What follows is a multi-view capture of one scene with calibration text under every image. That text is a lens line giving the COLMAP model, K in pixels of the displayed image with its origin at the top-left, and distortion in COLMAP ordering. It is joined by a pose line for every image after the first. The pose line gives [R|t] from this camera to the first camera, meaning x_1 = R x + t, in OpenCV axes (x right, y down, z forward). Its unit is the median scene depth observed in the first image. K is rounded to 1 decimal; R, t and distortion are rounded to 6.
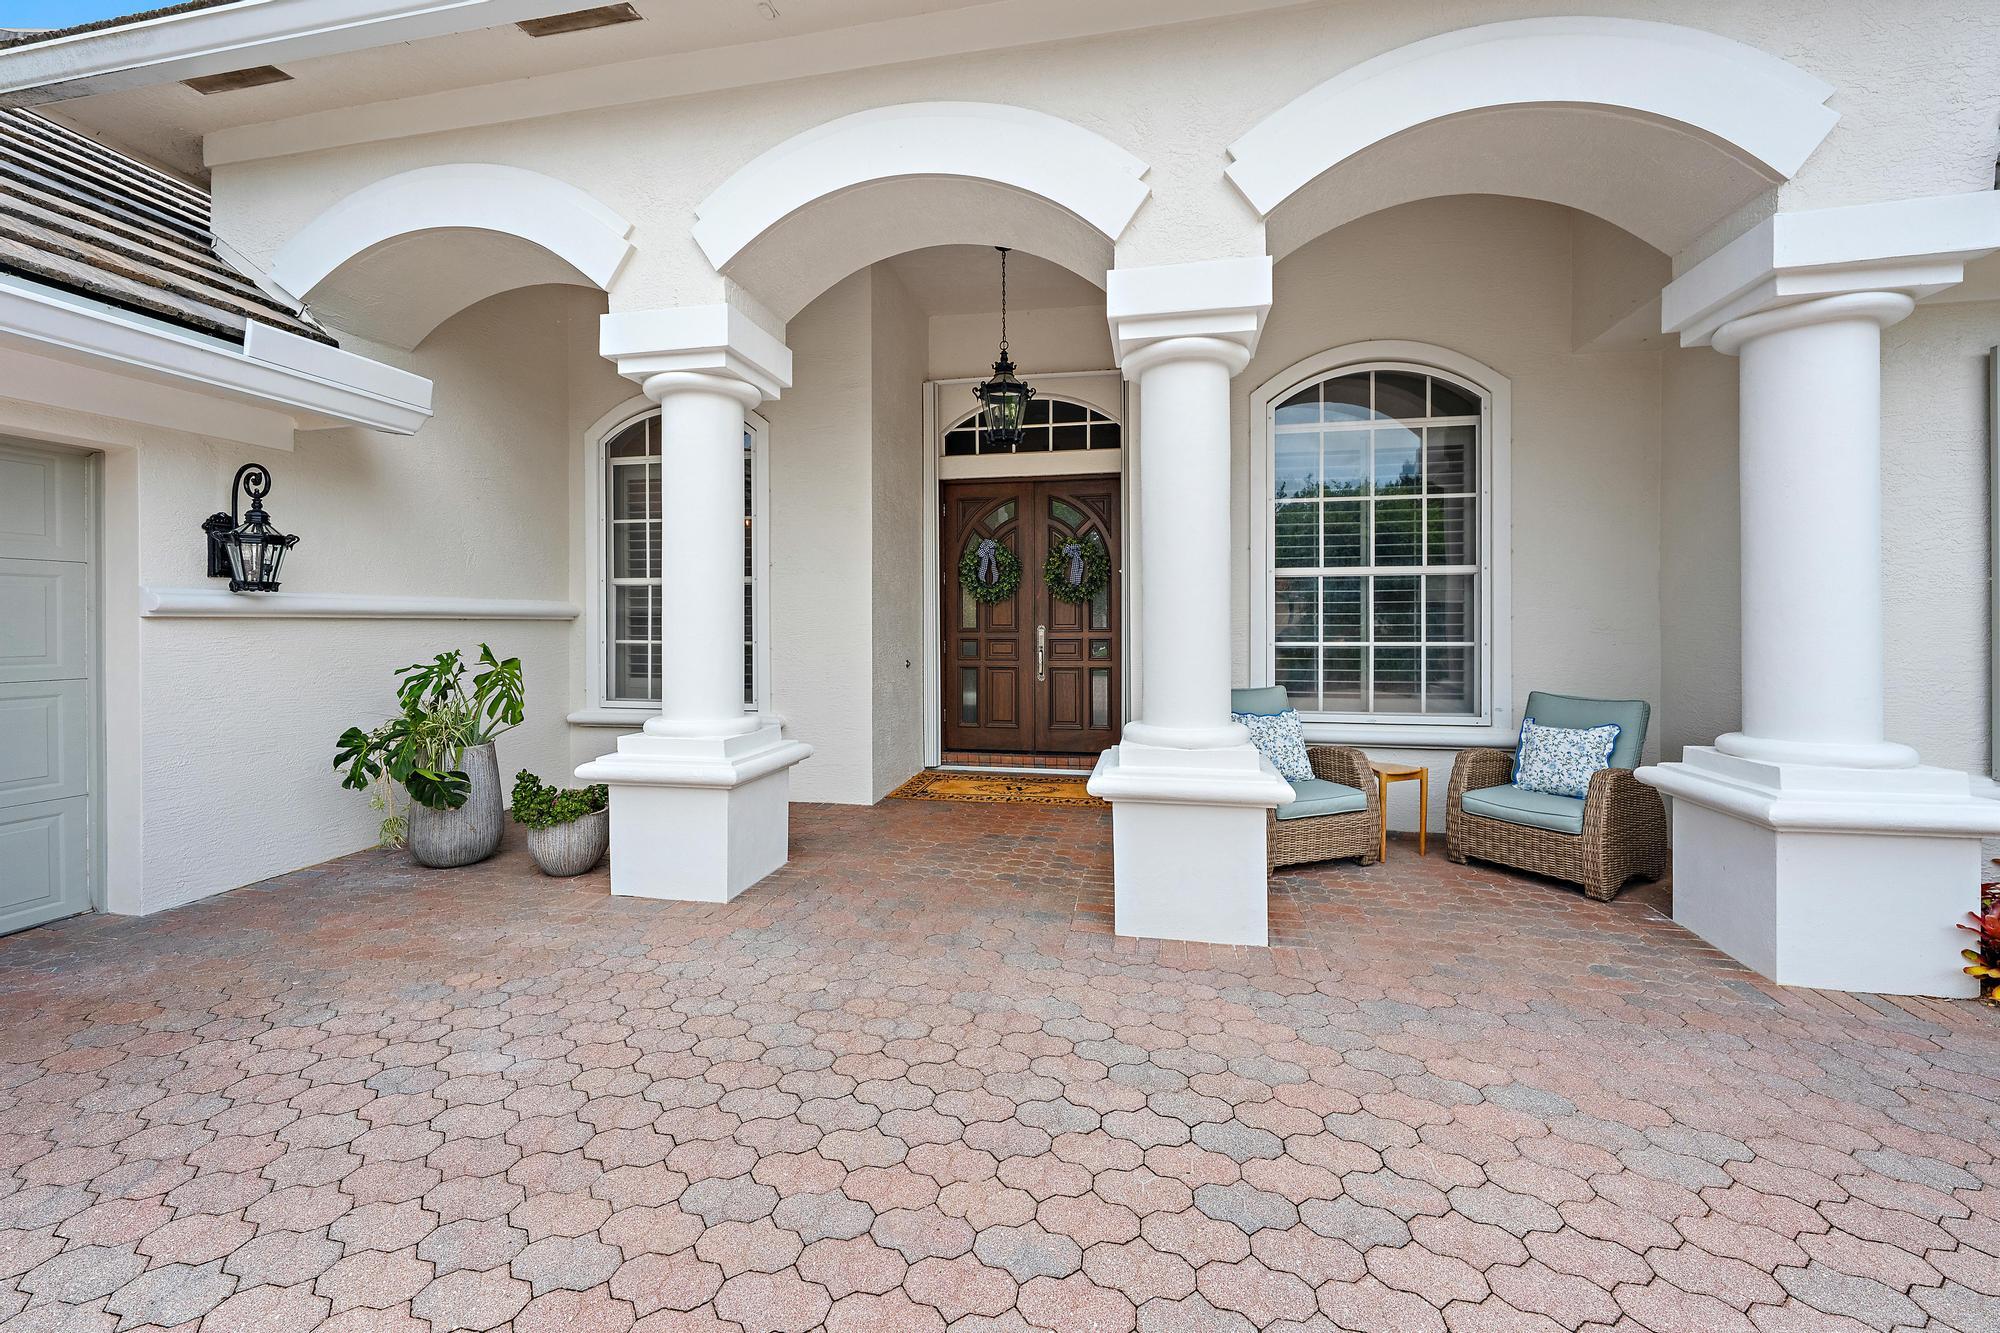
lens RADIAL K [[786.5, 0, 997.4], [0, 786.5, 634.4], [0, 0, 1]] dist [-0.003085, -0.000172]
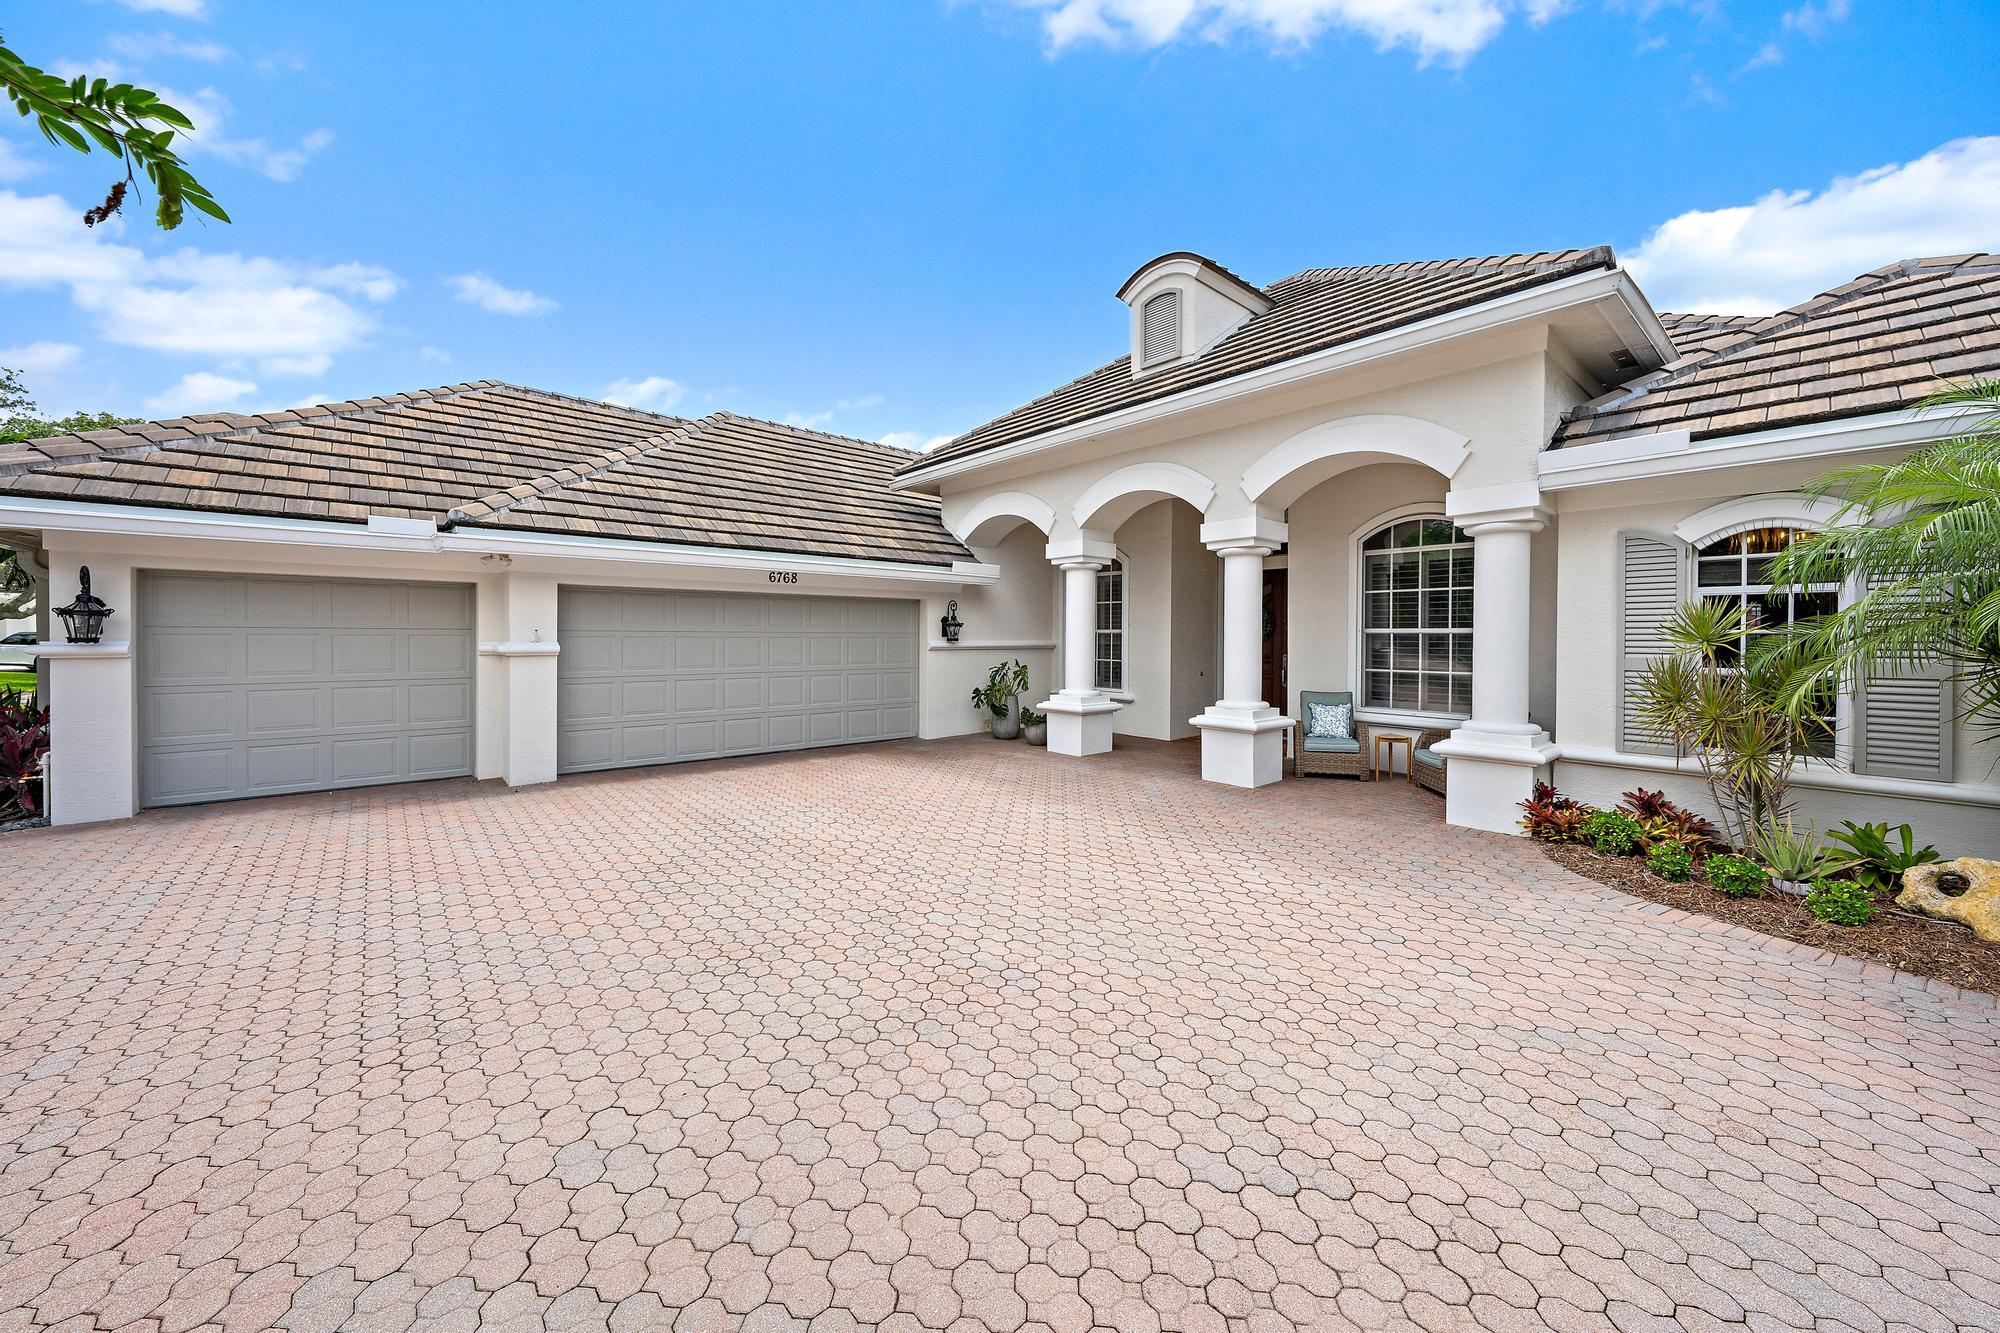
lens RADIAL K [[736.3, 0, 1001.2], [0, 736.3, 649.7], [0, 0, 1]] dist [-0.000248, -0.000008]
pose [[0.789623, 0.018351, -0.613318, 0.941690], [-0.010294, 0.999808, 0.016661, -0.069830], [0.613506, -0.006843, 0.789660, -1.125051]]
